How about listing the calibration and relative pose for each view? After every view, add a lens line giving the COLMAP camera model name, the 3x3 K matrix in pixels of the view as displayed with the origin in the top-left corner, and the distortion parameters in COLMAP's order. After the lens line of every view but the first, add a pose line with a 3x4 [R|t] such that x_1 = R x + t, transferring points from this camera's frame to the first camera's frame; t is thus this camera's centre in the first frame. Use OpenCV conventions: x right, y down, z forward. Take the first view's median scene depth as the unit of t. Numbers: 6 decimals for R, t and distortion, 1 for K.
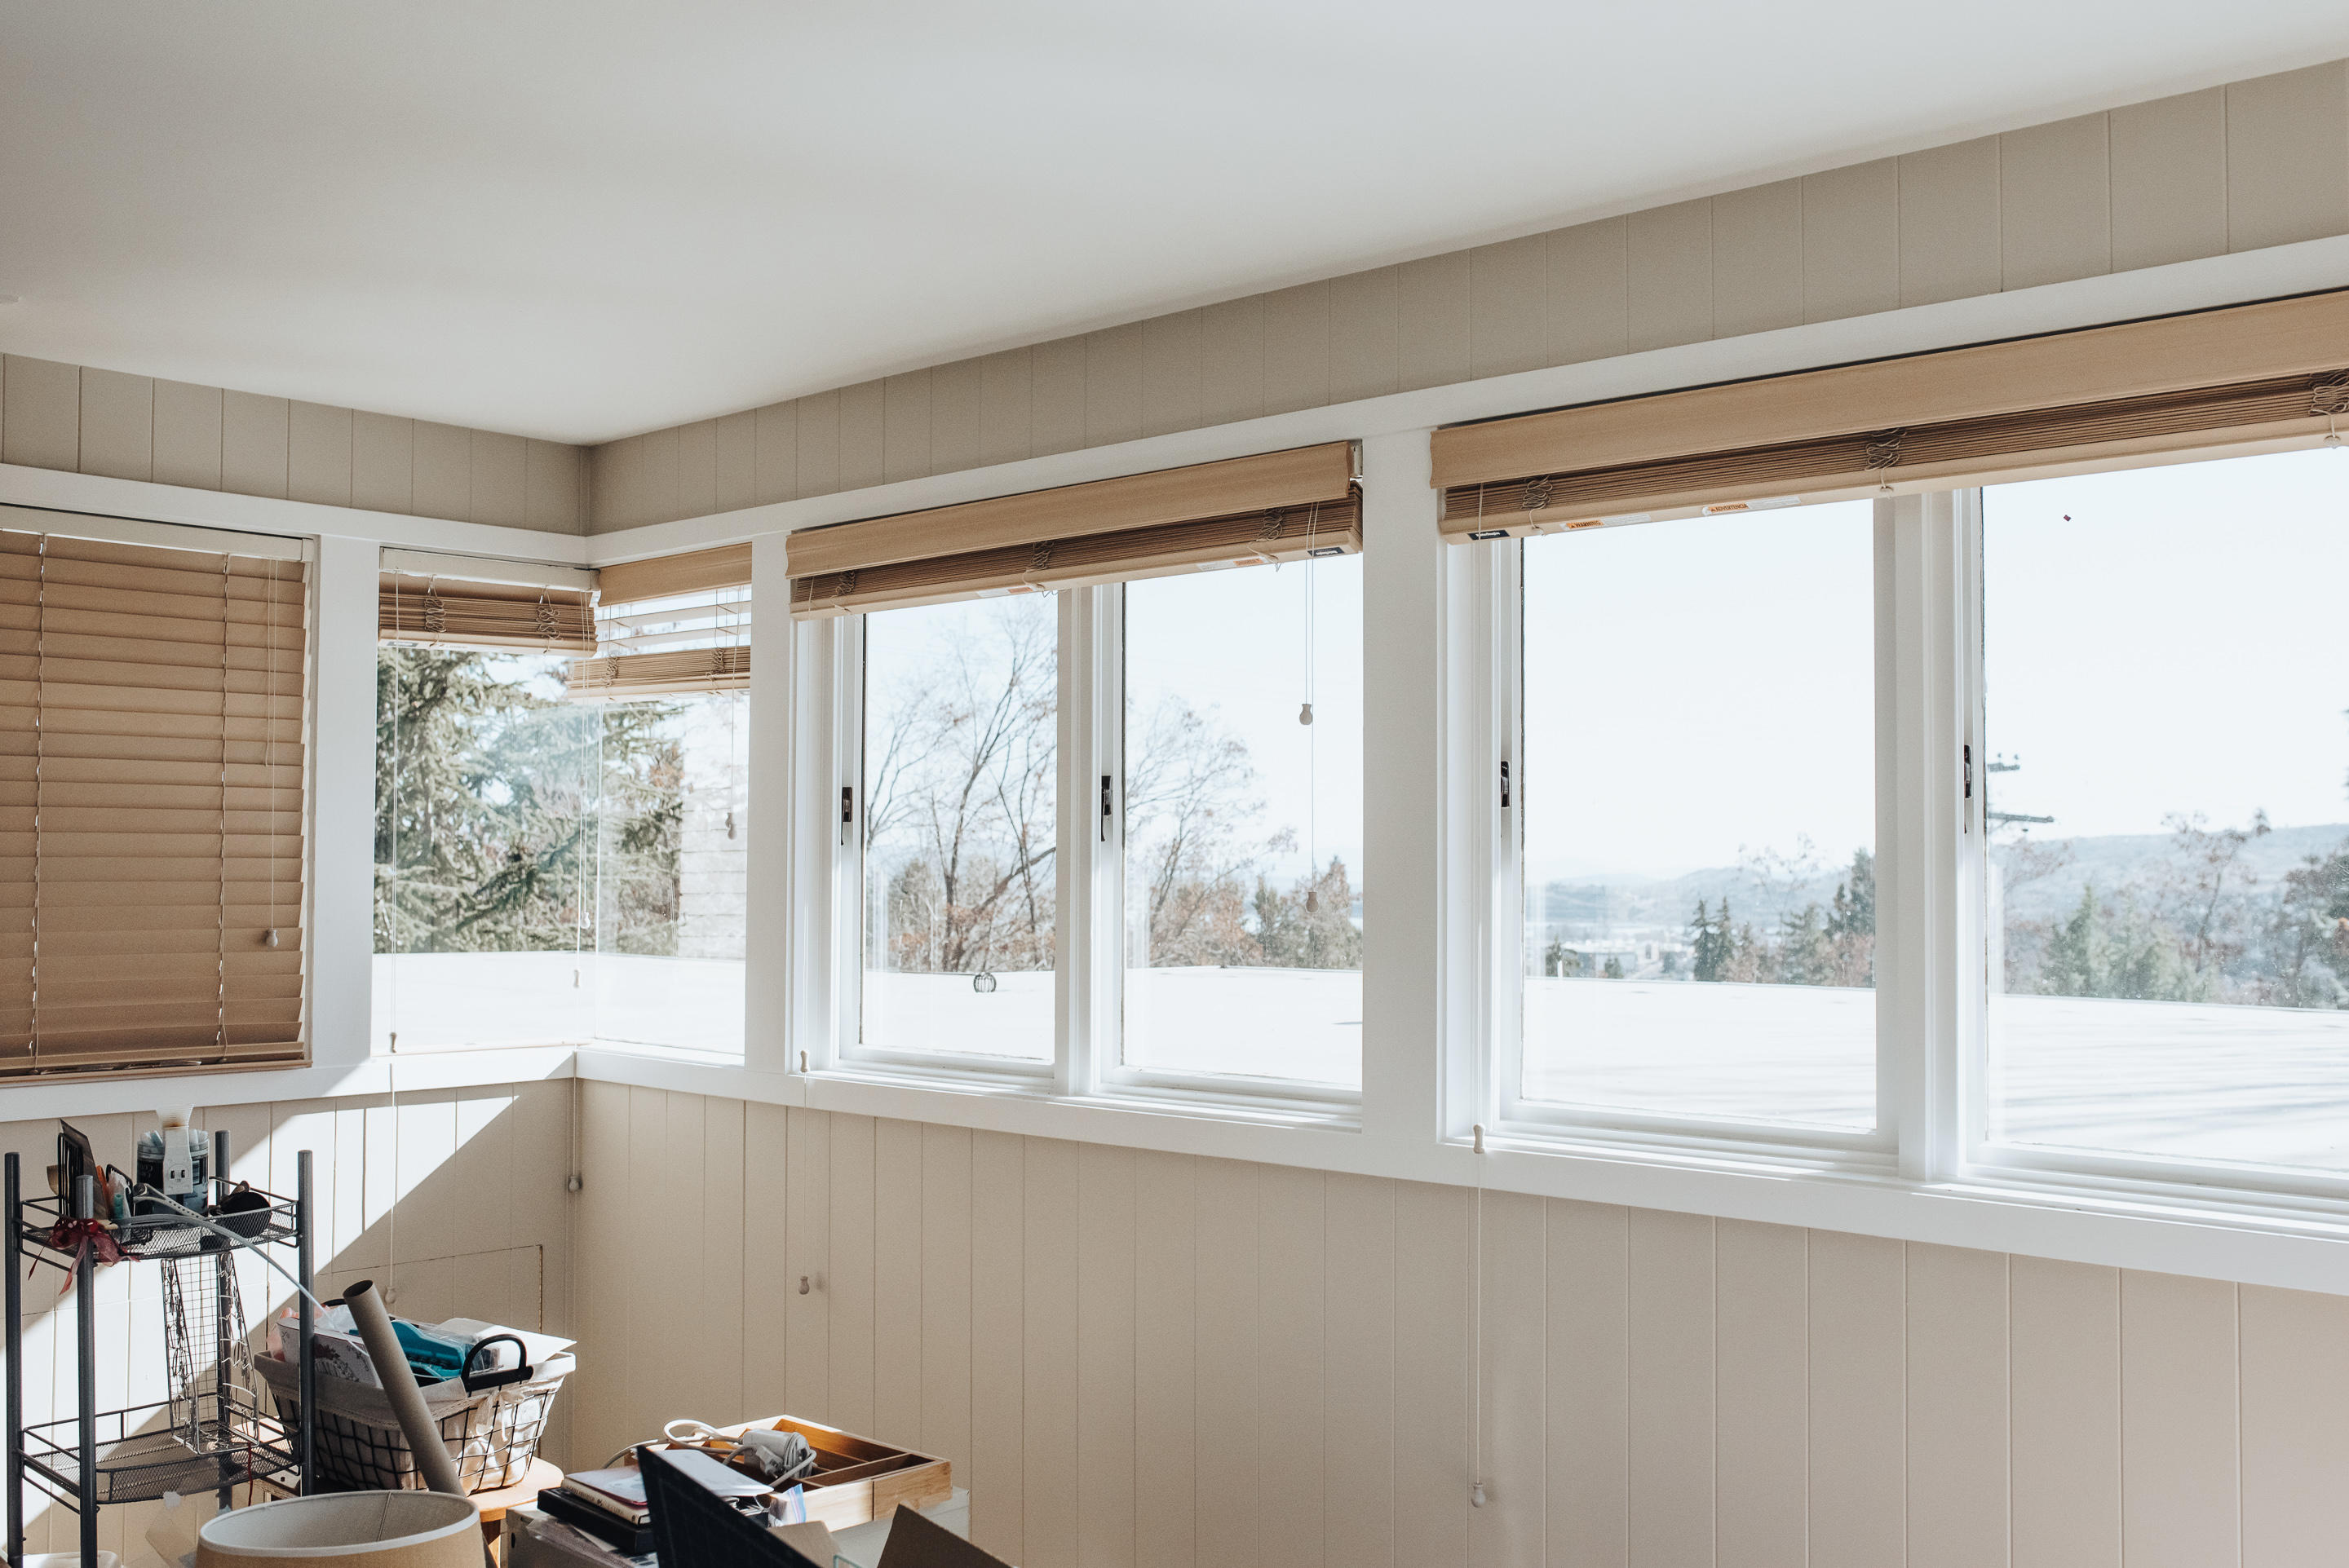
lens RADIAL K [[2237.5, 0, 1173.0], [0, 2237.5, 778.4], [0, 0, 1]] dist [-0.059057, 0.084422]
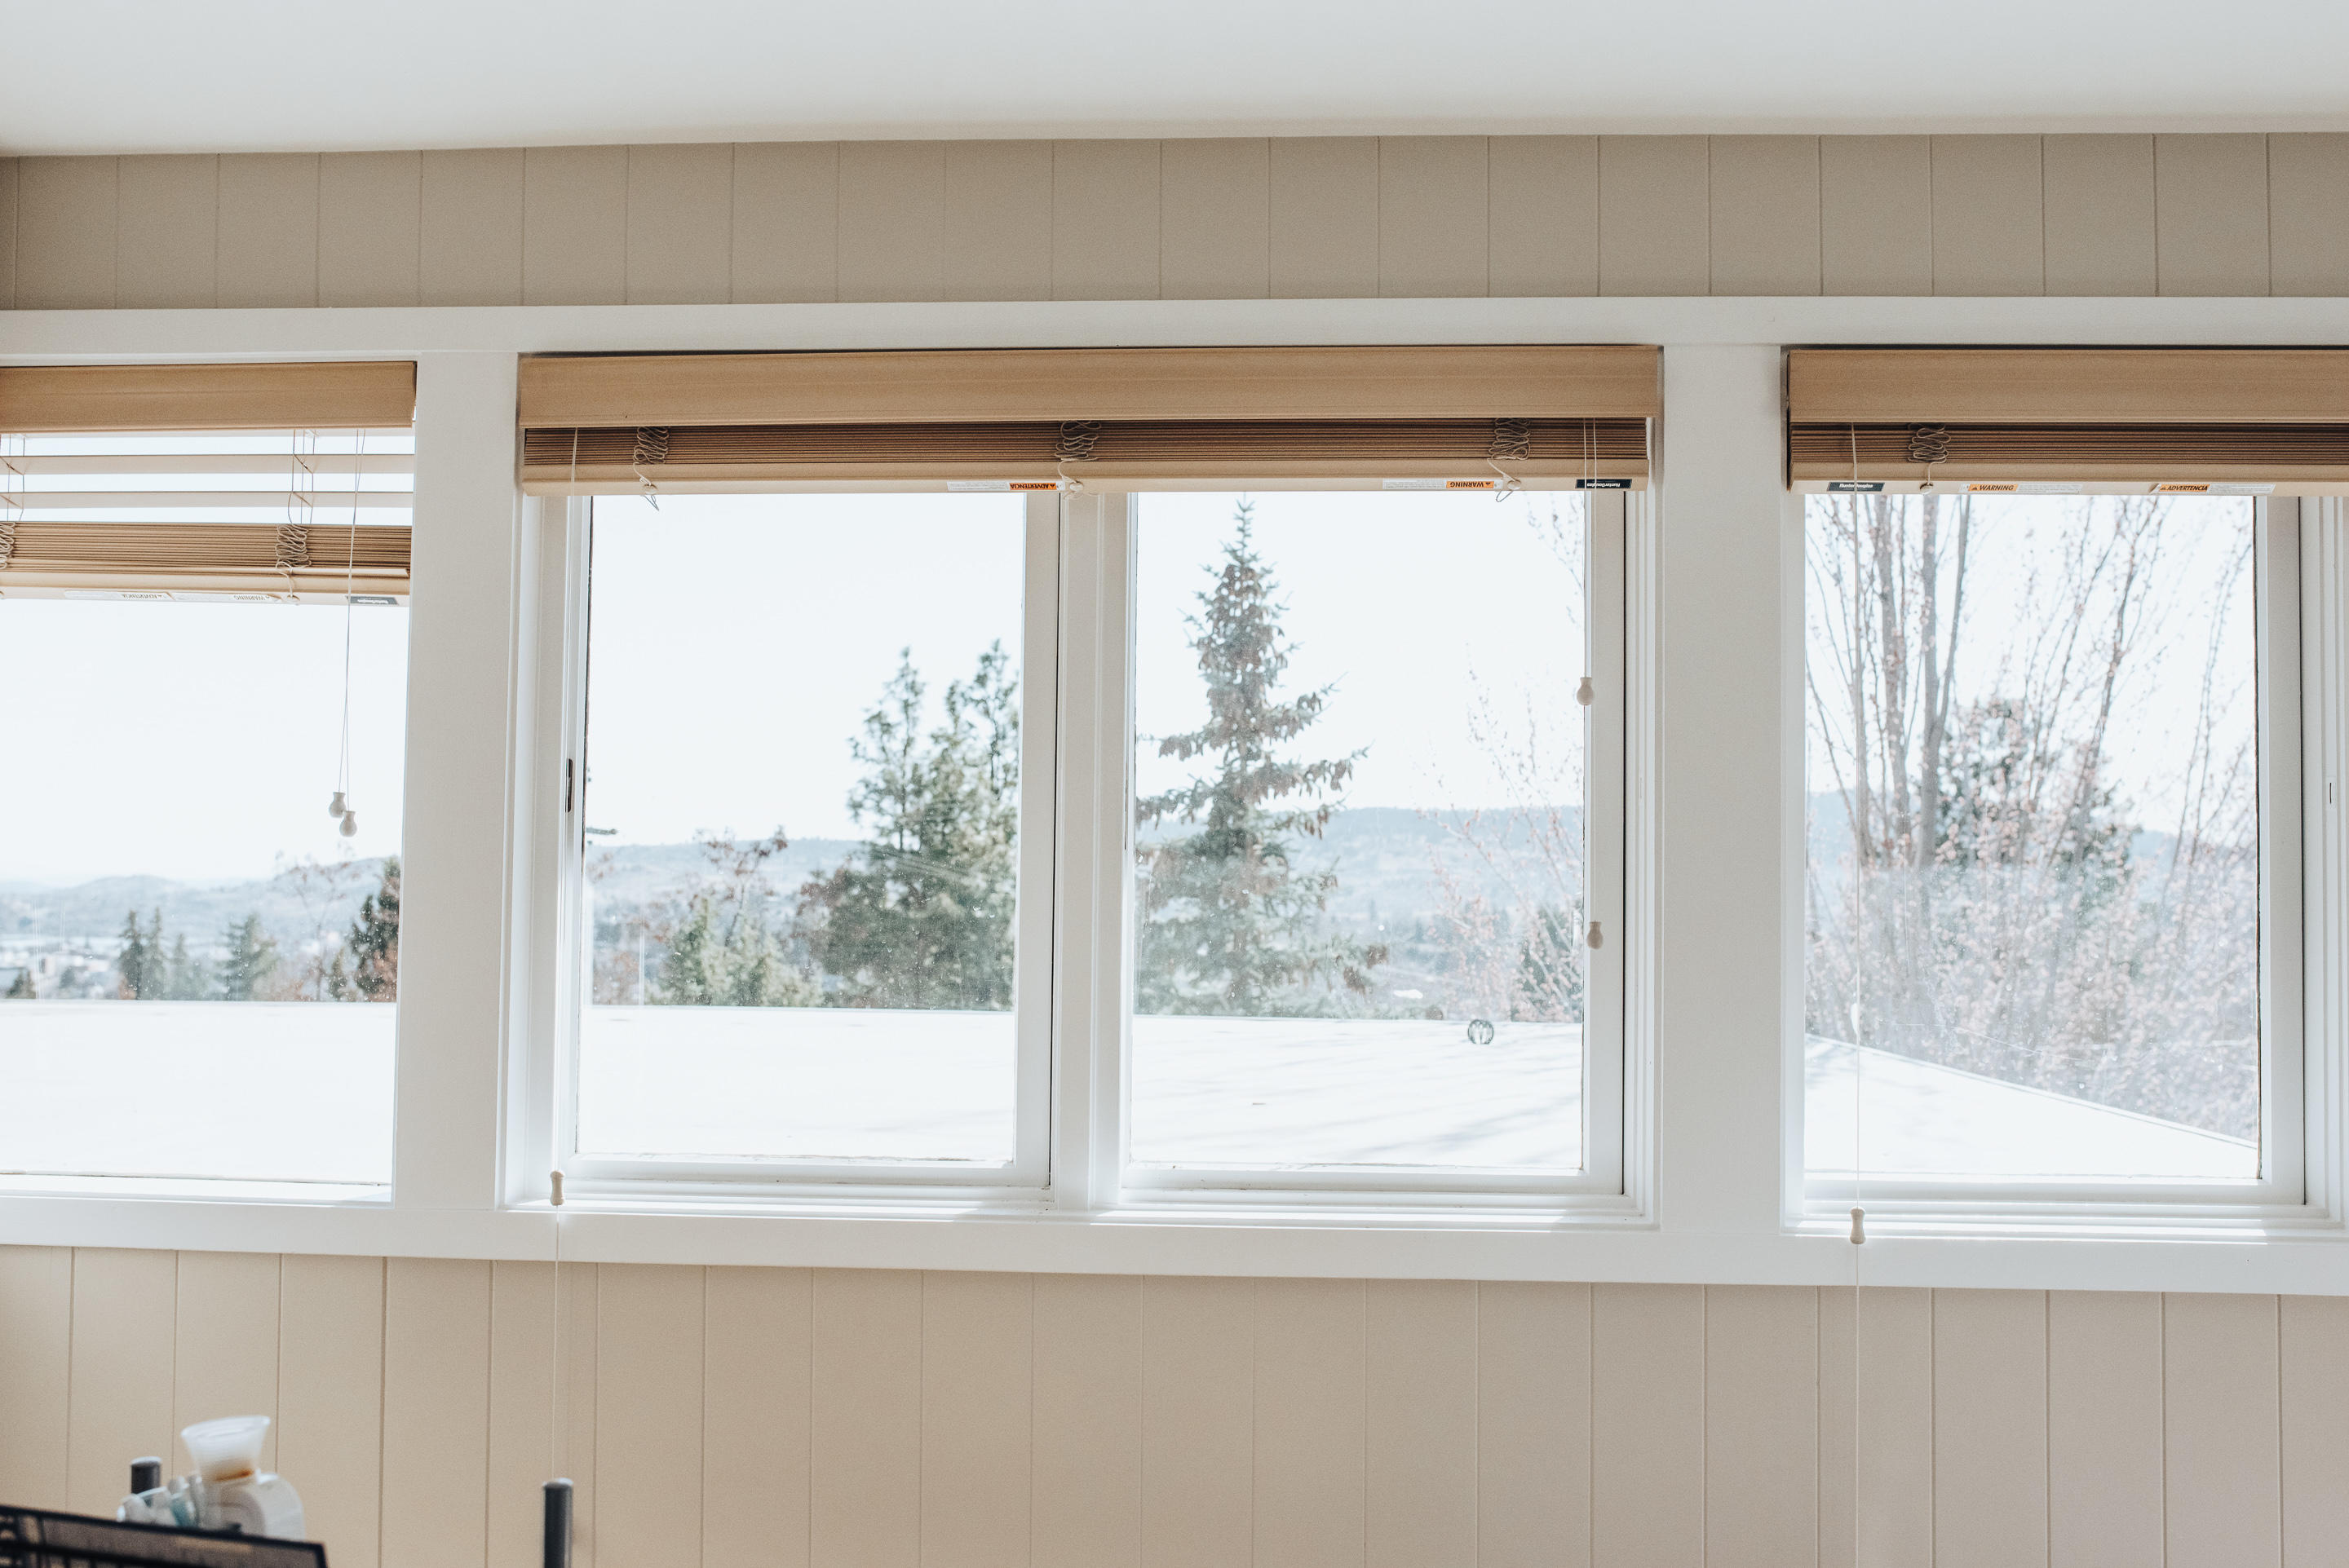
lens RADIAL K [[2237.5, 0, 1173.0], [0, 2237.5, 778.4], [0, 0, 1]] dist [-0.059057, 0.084422]
pose [[0.775698, 0.034583, 0.630156, -0.399629], [-0.031963, 0.999369, -0.015501, 0.013375], [-0.630294, -0.008117, 0.776314, 0.369305]]
